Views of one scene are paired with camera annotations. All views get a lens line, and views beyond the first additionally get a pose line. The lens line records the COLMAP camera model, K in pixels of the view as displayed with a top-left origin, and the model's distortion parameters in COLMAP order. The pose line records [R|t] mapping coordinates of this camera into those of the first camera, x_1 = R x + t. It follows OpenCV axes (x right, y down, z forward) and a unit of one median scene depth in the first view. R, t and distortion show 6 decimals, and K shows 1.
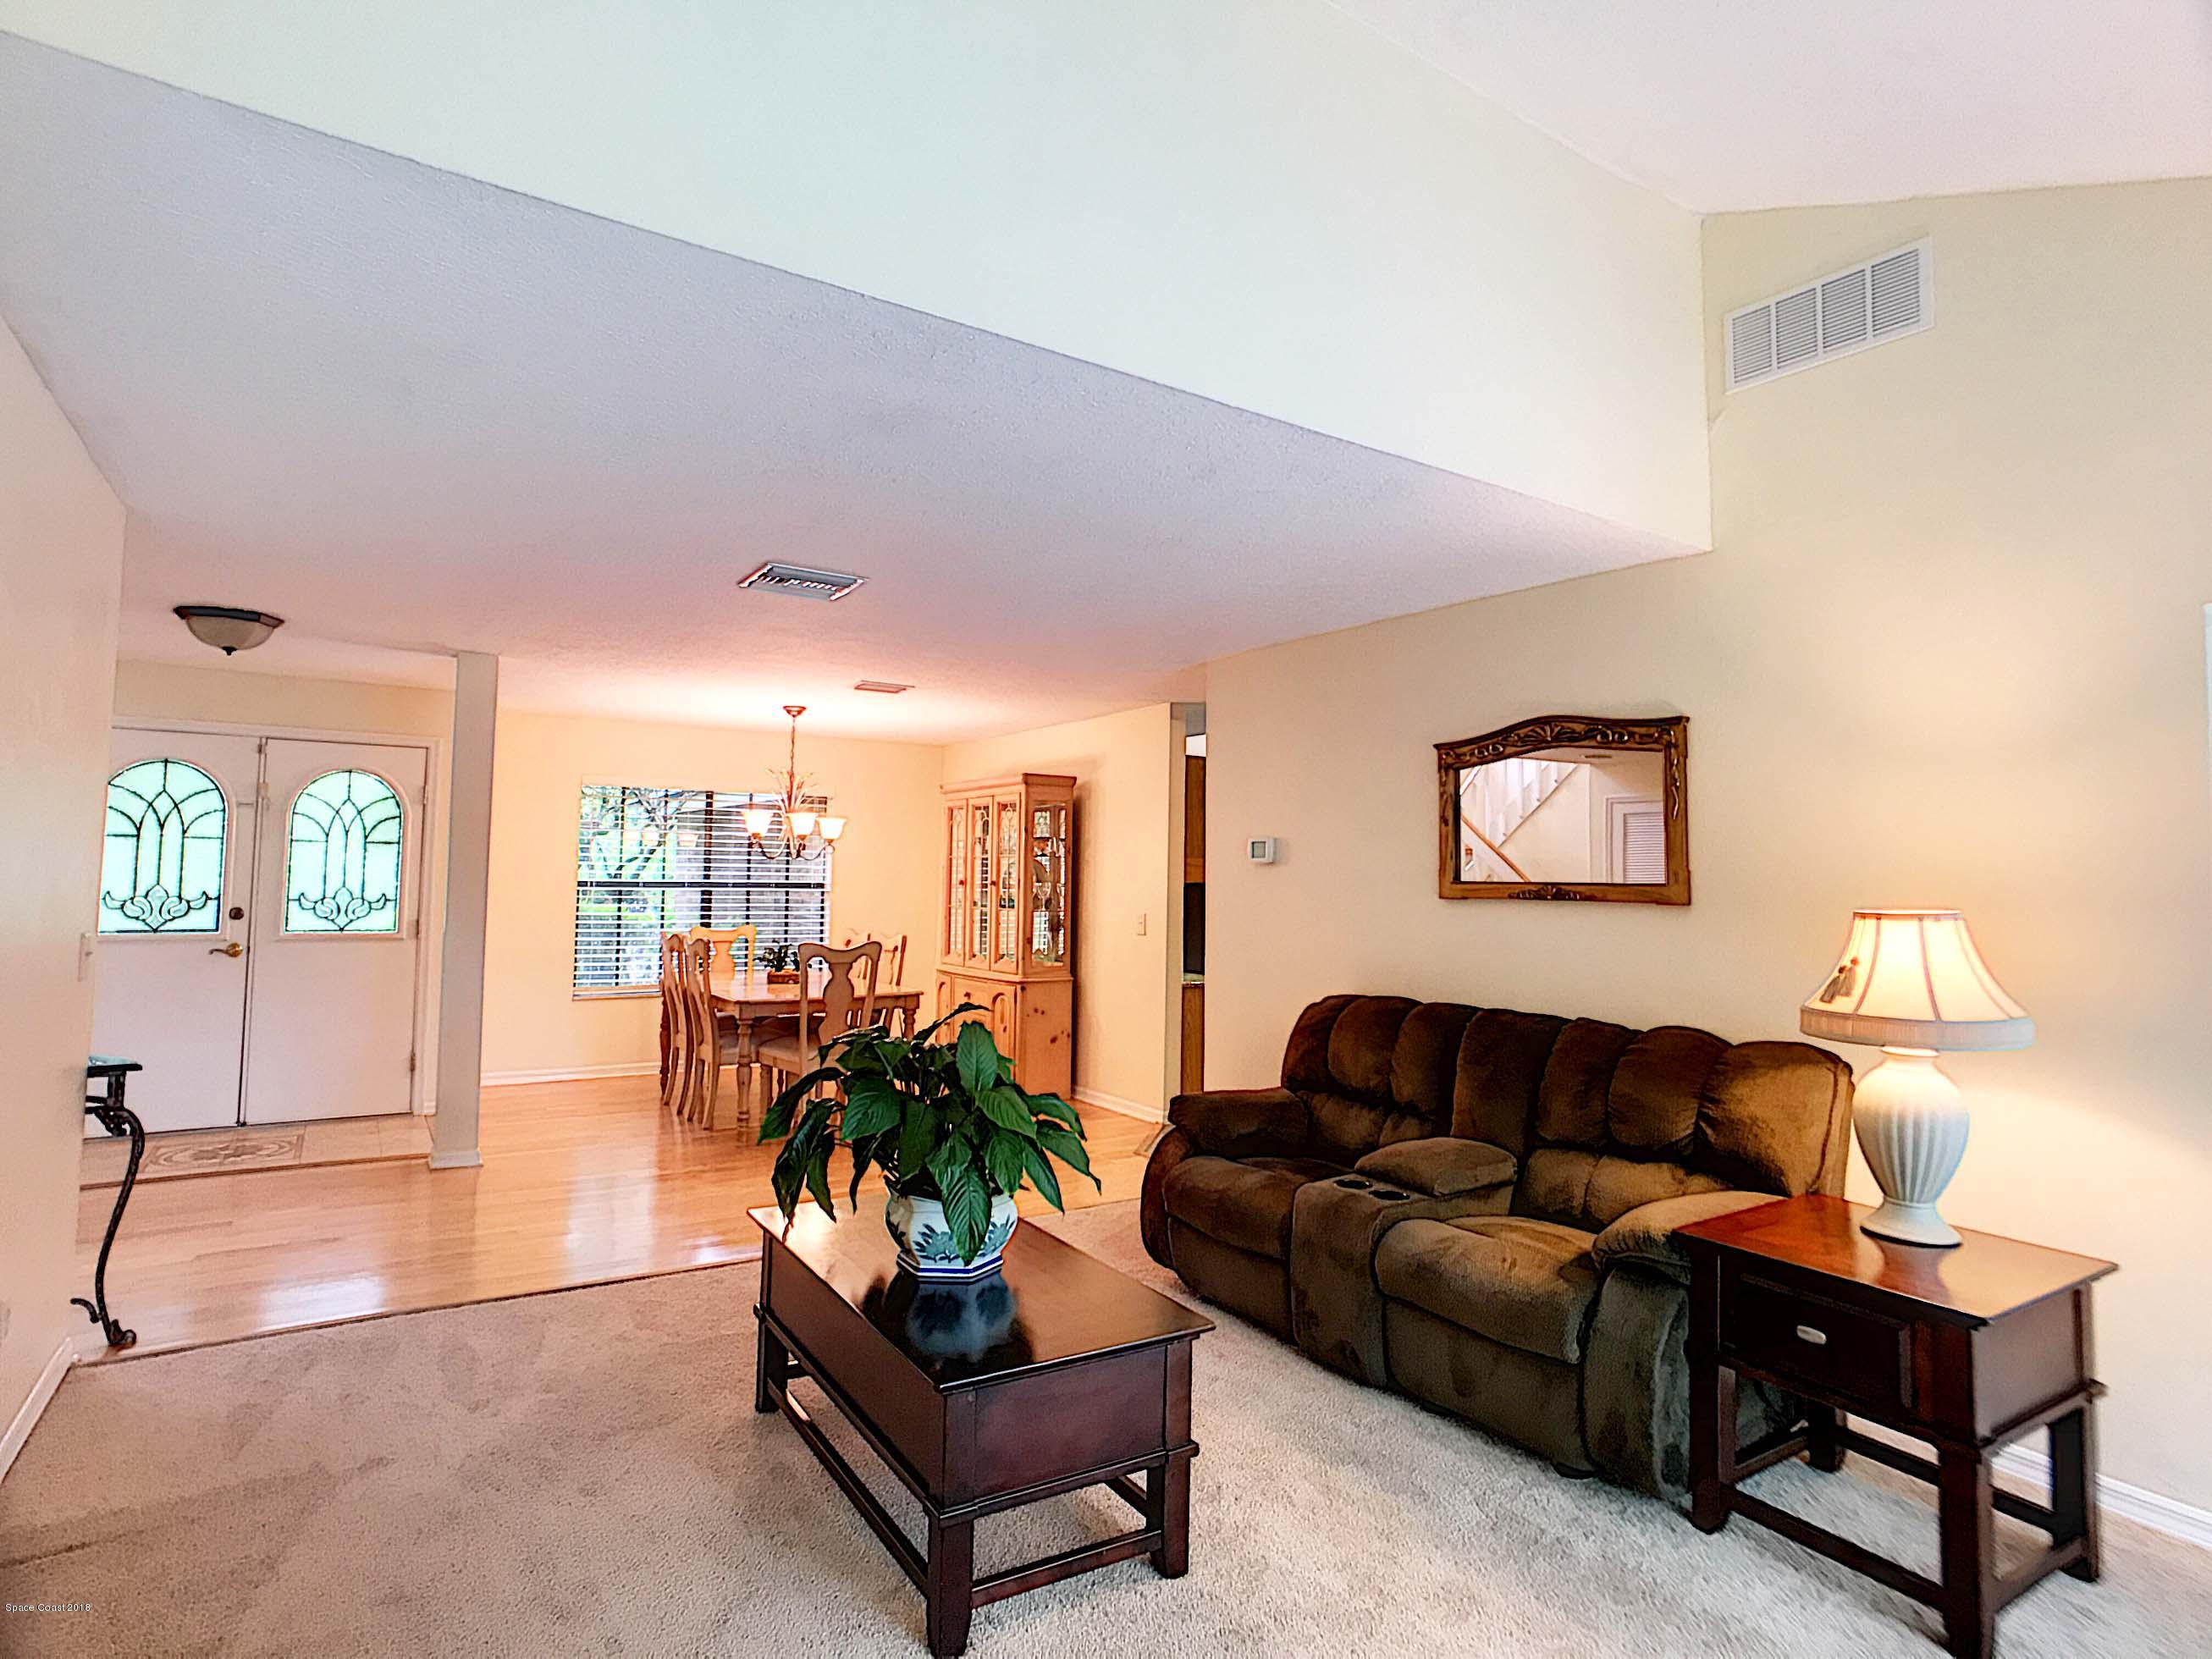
lens RADIAL K [[1163.7, 0, 1106.3], [0, 1163.7, 809.9], [0, 0, 1]] dist [-0.037645, 0.000071]
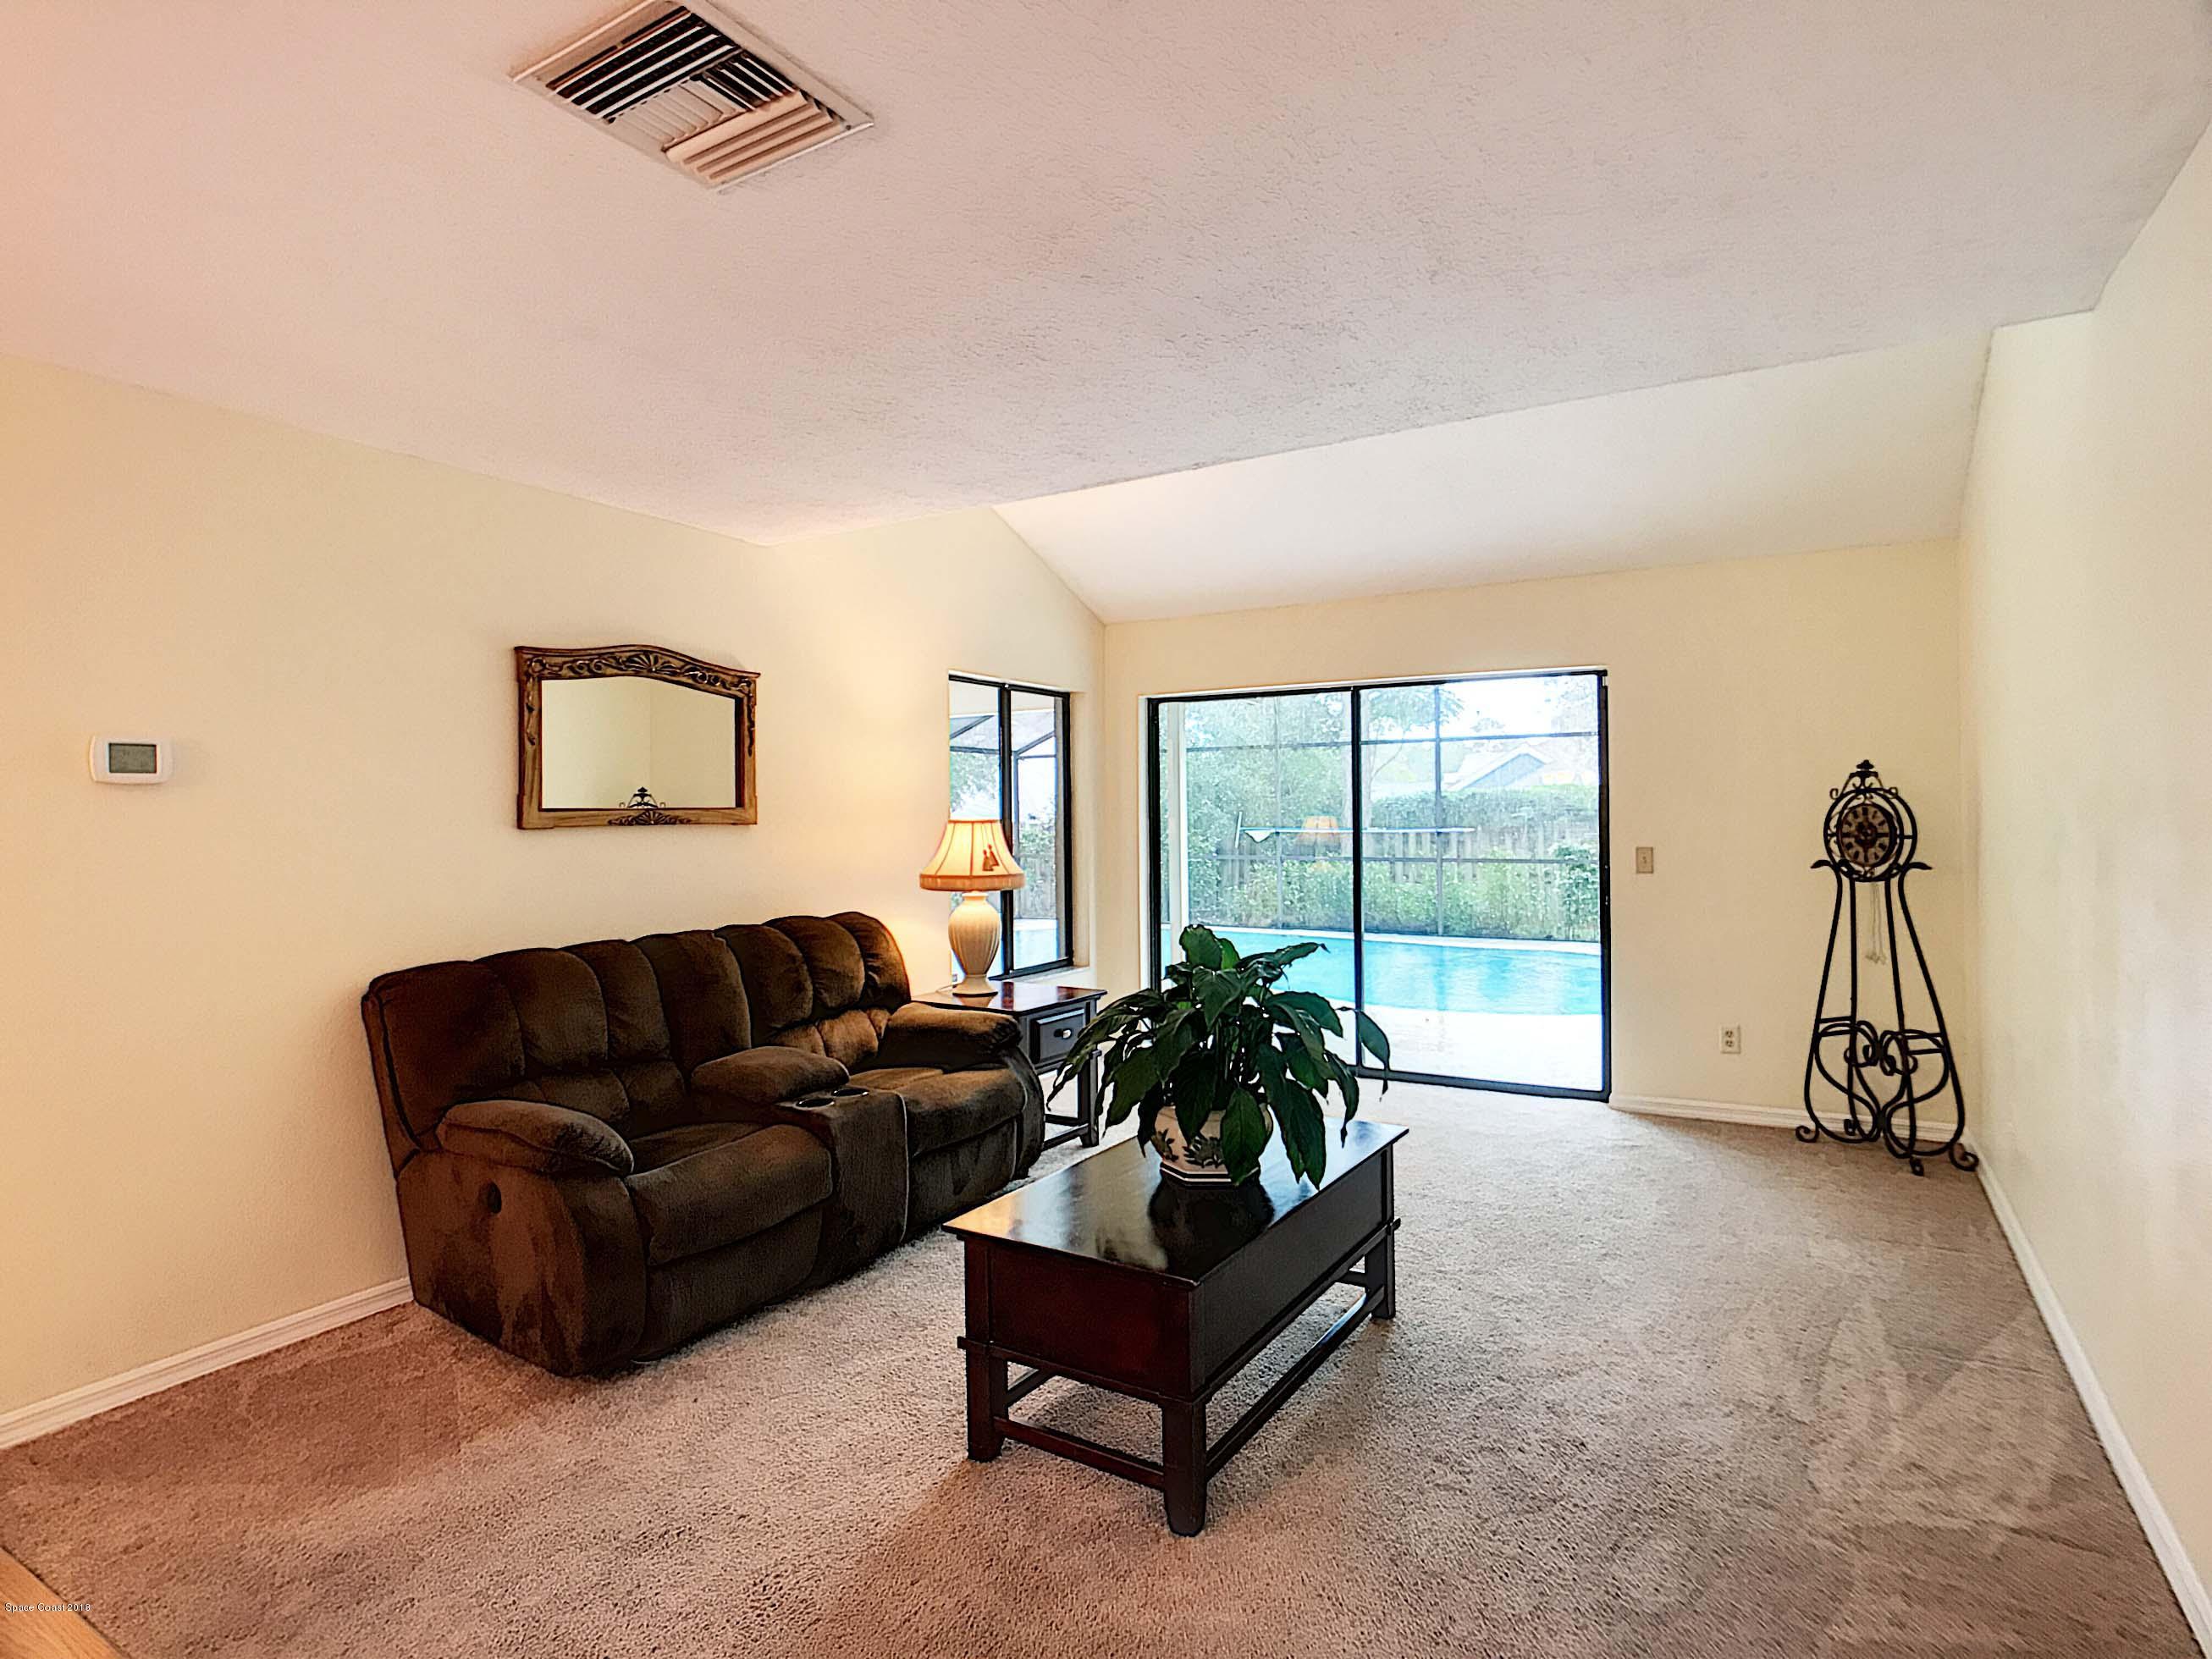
lens RADIAL K [[1163.7, 0, 1108.2], [0, 1163.7, 815.1], [0, 0, 1]] dist [-0.037645, 0.000071]
pose [[-0.406014, -0.013272, 0.913770, -0.728702], [-0.046225, 0.998913, -0.006031, 0.056478], [-0.912697, -0.044687, -0.406186, 1.049293]]
